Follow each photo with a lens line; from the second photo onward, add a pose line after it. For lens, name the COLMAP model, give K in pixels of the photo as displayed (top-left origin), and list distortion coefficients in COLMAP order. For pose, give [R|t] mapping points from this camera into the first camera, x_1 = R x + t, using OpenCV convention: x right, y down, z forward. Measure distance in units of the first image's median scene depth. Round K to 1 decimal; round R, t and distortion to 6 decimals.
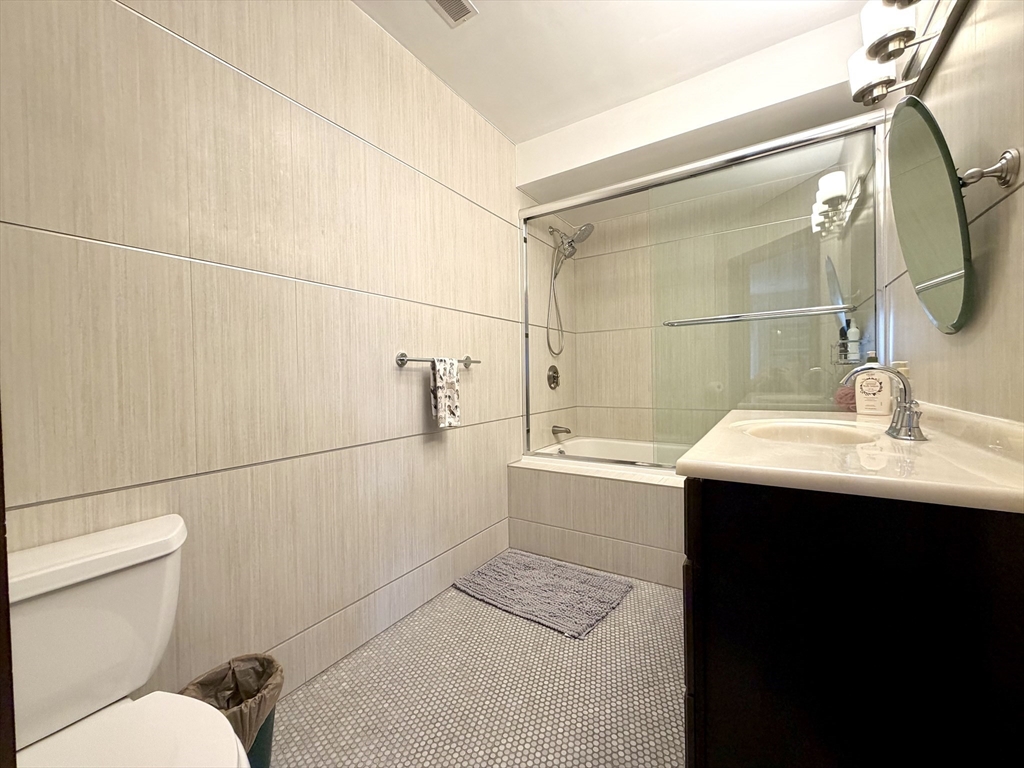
lens RADIAL K [[417.8, 0, 514.6], [0, 417.8, 385.1], [0, 0, 1]] dist [0.001666, 0.000281]
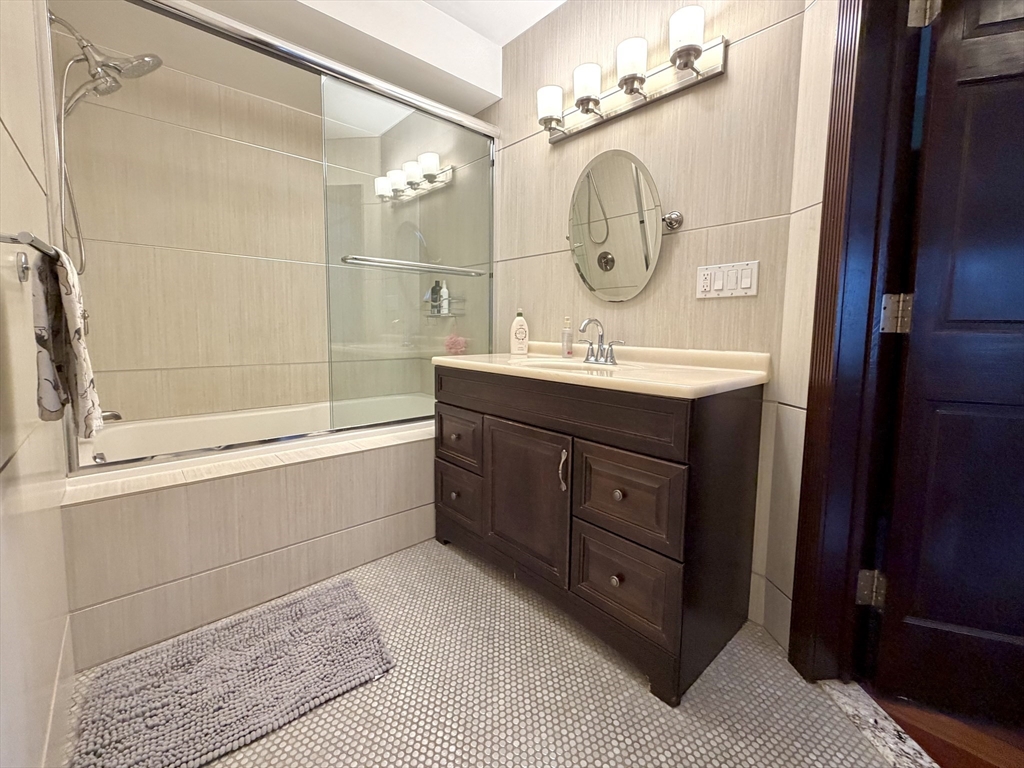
lens RADIAL K [[417.8, 0, 514.6], [0, 417.8, 385.1], [0, 0, 1]] dist [0.001666, 0.000281]
pose [[0.264762, -0.107188, 0.958338, -0.376272], [0.006589, 0.993981, 0.109354, 0.015909], [-0.964291, -0.022638, 0.263875, 0.493721]]
